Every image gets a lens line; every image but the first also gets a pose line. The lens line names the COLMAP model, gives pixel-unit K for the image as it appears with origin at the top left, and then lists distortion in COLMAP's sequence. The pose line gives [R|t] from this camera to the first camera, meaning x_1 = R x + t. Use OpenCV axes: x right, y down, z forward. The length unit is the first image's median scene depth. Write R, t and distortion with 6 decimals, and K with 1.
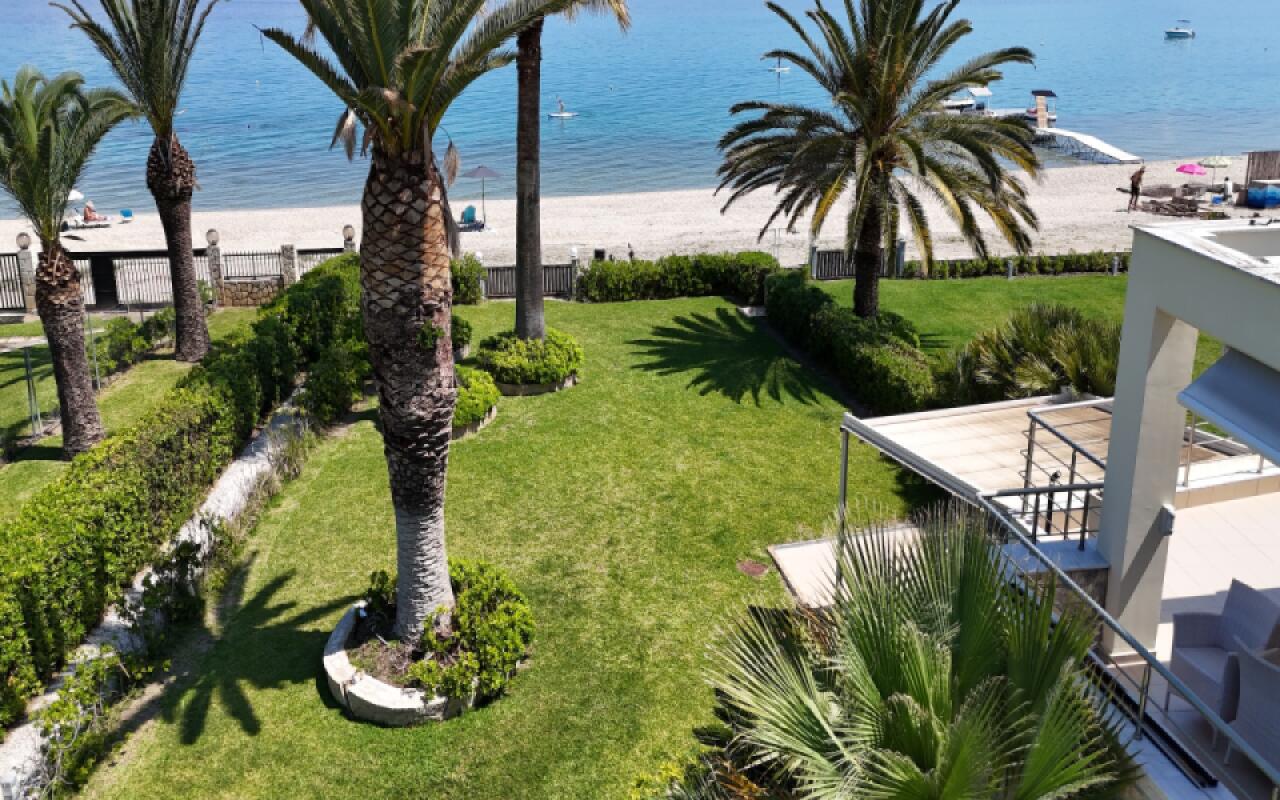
lens RADIAL K [[1084.1, 0, 640.0], [0, 1084.1, 400.0], [0, 0, 1]] dist [0.002566, -0.006312]
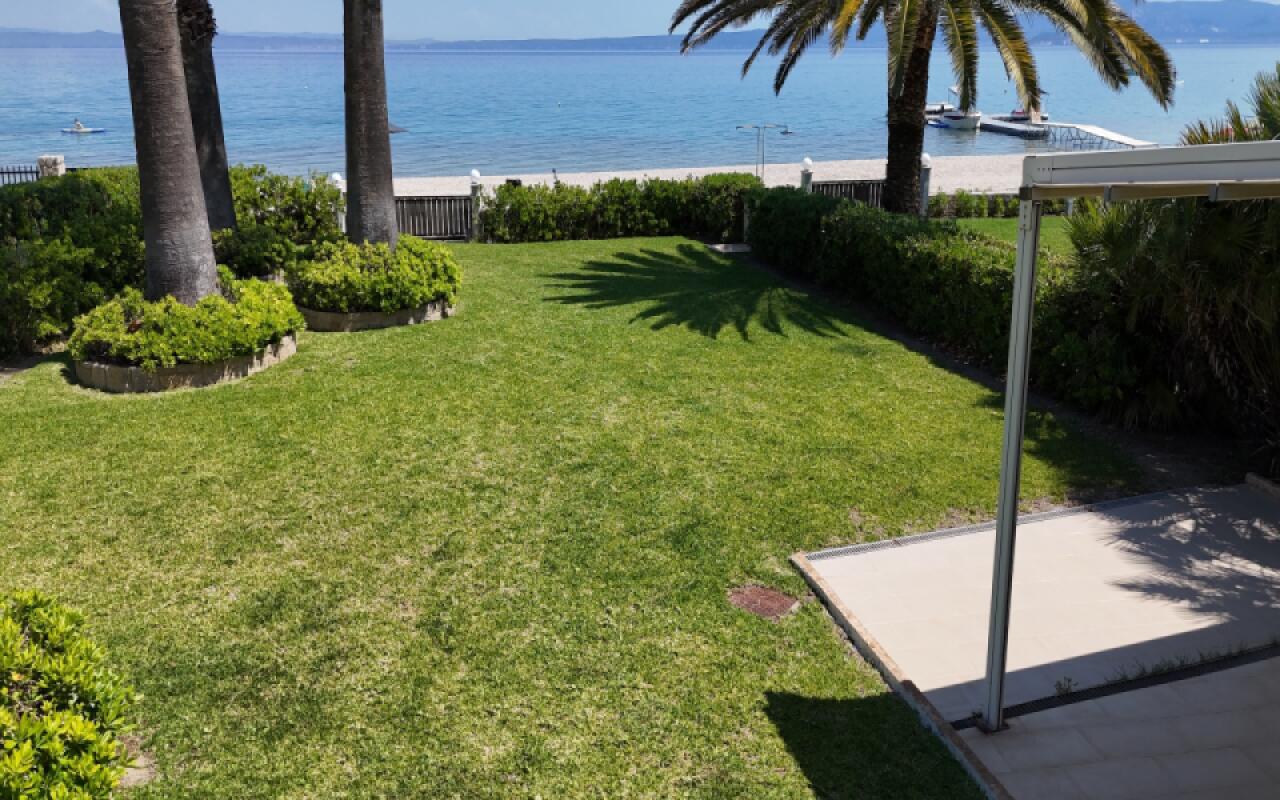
lens RADIAL K [[1084.1, 0, 640.0], [0, 1084.1, 400.0], [0, 0, 1]] dist [0.002566, -0.006312]
pose [[0.999288, -0.021642, 0.030901, 0.030658], [0.023322, 0.998210, -0.055071, 0.070529], [-0.029653, 0.055752, 0.998004, 0.406238]]
